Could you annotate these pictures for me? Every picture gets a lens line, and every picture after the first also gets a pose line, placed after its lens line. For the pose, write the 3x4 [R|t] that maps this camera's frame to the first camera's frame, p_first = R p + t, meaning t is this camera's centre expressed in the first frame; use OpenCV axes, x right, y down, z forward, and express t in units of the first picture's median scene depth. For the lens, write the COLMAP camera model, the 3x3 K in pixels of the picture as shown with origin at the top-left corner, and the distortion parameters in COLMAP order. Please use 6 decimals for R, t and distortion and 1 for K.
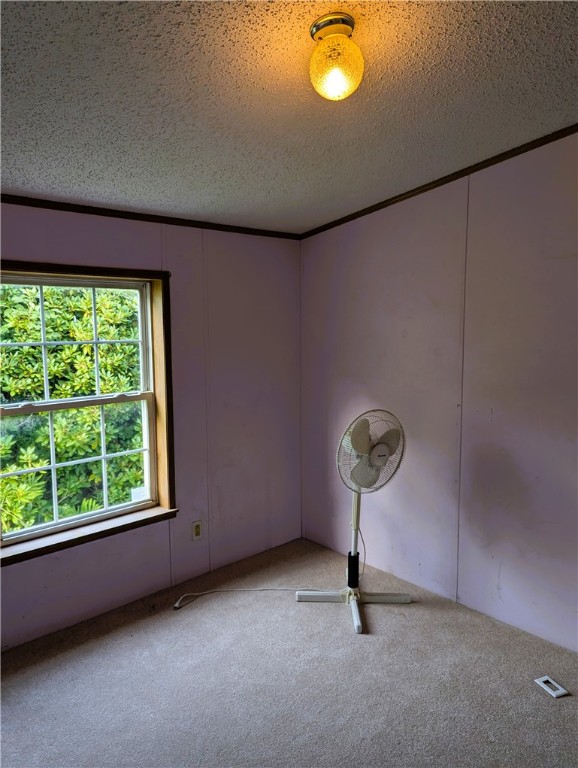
lens RADIAL K [[545.8, 0, 287.8], [0, 545.8, 386.7], [0, 0, 1]] dist [0.053442, -0.044464]
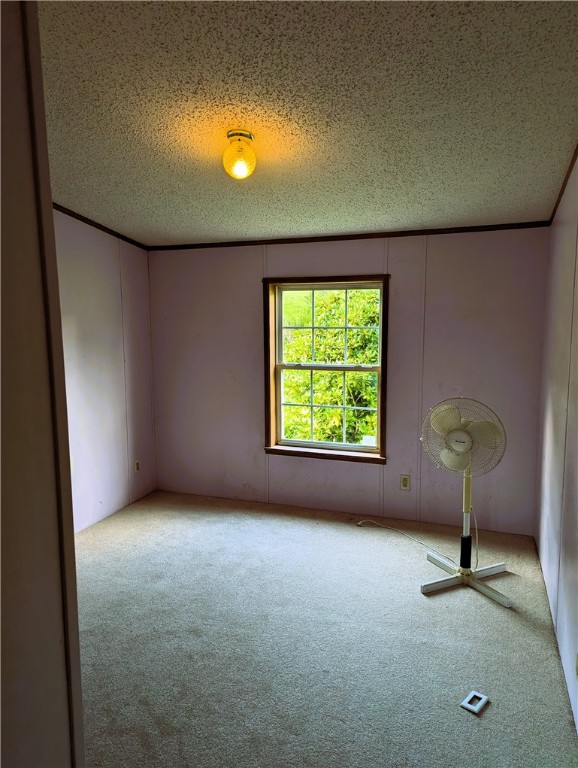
lens RADIAL K [[545.8, 0, 291.9], [0, 545.8, 387.0], [0, 0, 1]] dist [0.053442, -0.044464]
pose [[0.445034, 0.107550, -0.889032, 0.859212], [-0.112305, 0.991627, 0.063744, -0.000195], [0.888444, 0.071474, 0.453386, 0.218184]]
